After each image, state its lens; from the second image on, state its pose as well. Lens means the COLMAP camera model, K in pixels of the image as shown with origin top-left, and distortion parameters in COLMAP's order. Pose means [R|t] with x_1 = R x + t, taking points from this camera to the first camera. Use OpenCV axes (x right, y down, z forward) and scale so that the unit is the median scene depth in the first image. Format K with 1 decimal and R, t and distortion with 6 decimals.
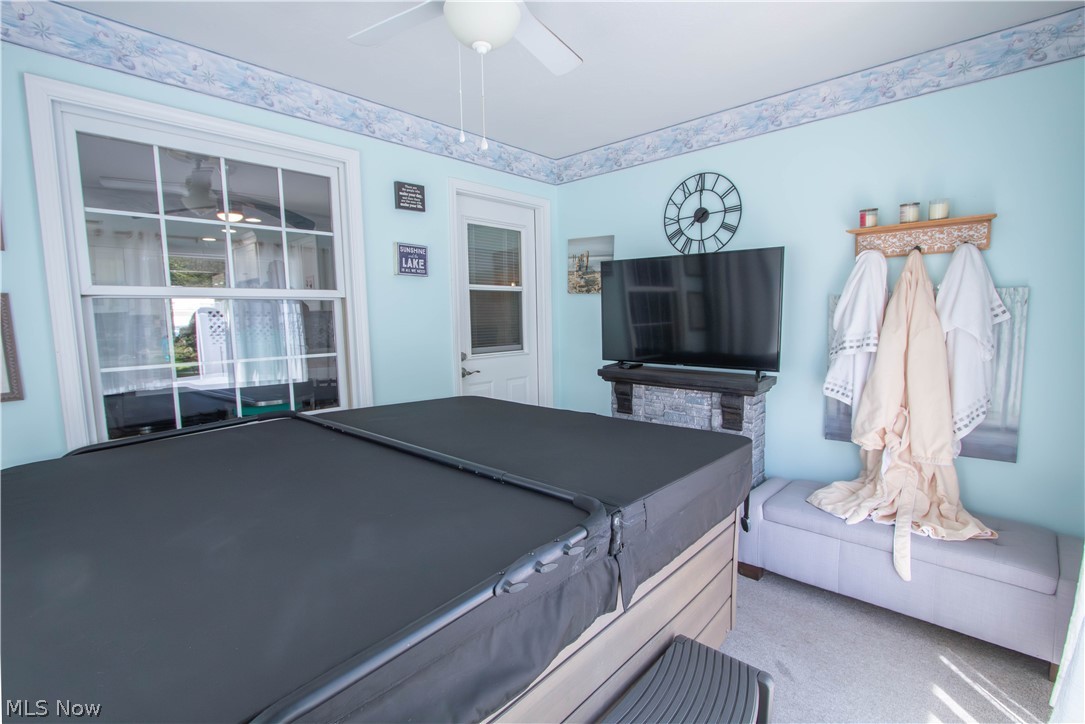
lens RADIAL K [[509.3, 0, 541.4], [0, 509.3, 365.8], [0, 0, 1]] dist [-0.019151, 0.002887]
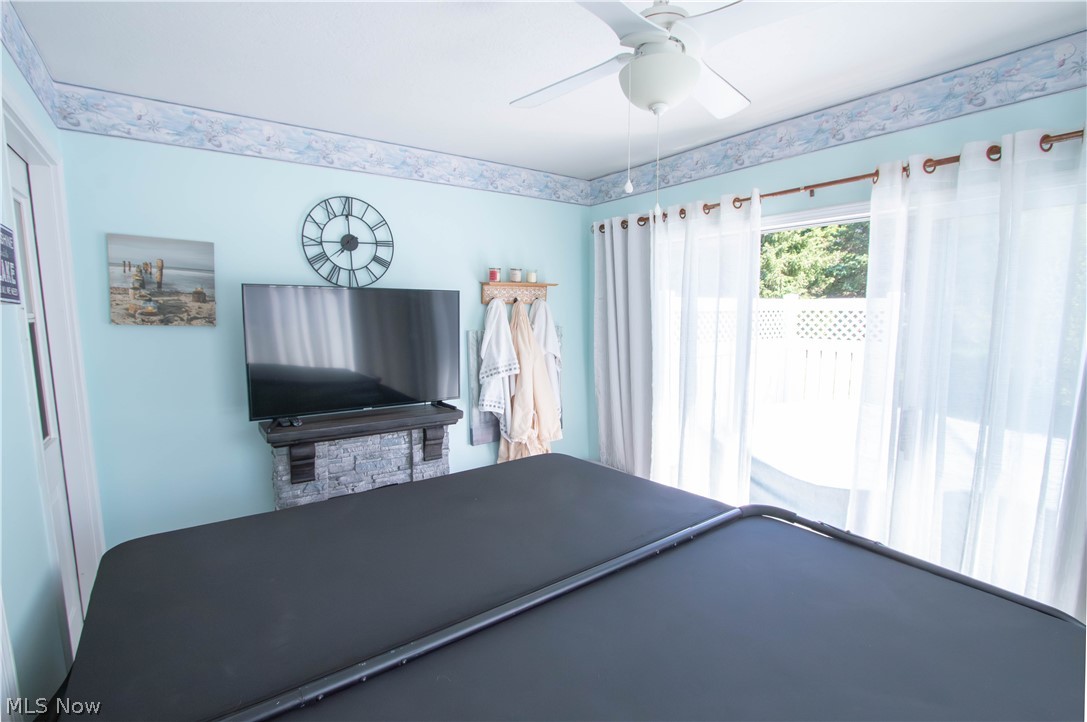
lens RADIAL K [[510.3, 0, 544.5], [0, 510.3, 365.9], [0, 0, 1]] dist [-0.019151, 0.002887]
pose [[0.182837, -0.094625, 0.978579, -0.539600], [0.095684, 0.992345, 0.078079, -0.115151], [-0.978476, 0.079359, 0.190492, 0.502707]]
